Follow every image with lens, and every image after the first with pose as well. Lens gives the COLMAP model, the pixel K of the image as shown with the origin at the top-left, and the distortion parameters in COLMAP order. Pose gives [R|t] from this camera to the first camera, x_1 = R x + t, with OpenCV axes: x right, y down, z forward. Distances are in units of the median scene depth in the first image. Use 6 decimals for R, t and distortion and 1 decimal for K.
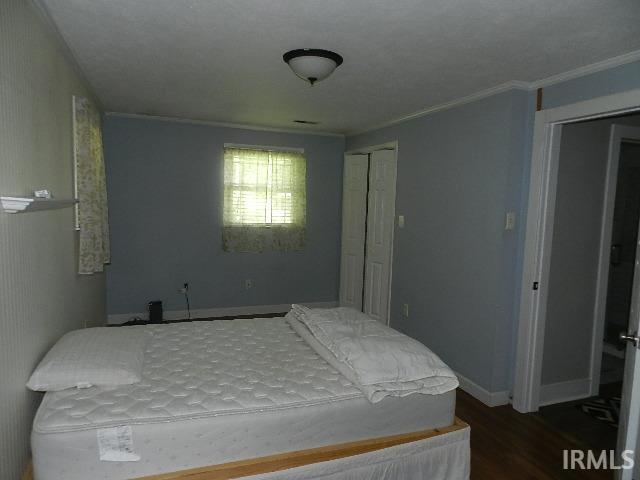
lens RADIAL K [[428.6, 0, 320.0], [0, 428.6, 240.0], [0, 0, 1]] dist [0.015568, -0.003005]
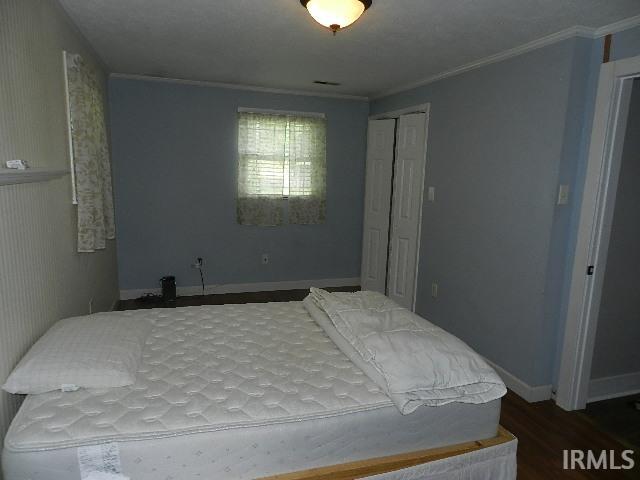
lens RADIAL K [[428.6, 0, 320.0], [0, 428.6, 240.0], [0, 0, 1]] dist [0.015568, -0.003005]
pose [[0.998945, 0.007788, -0.045252, -0.005081], [-0.004517, 0.997399, 0.071939, -0.014532], [0.045695, -0.071659, 0.996382, 0.113414]]
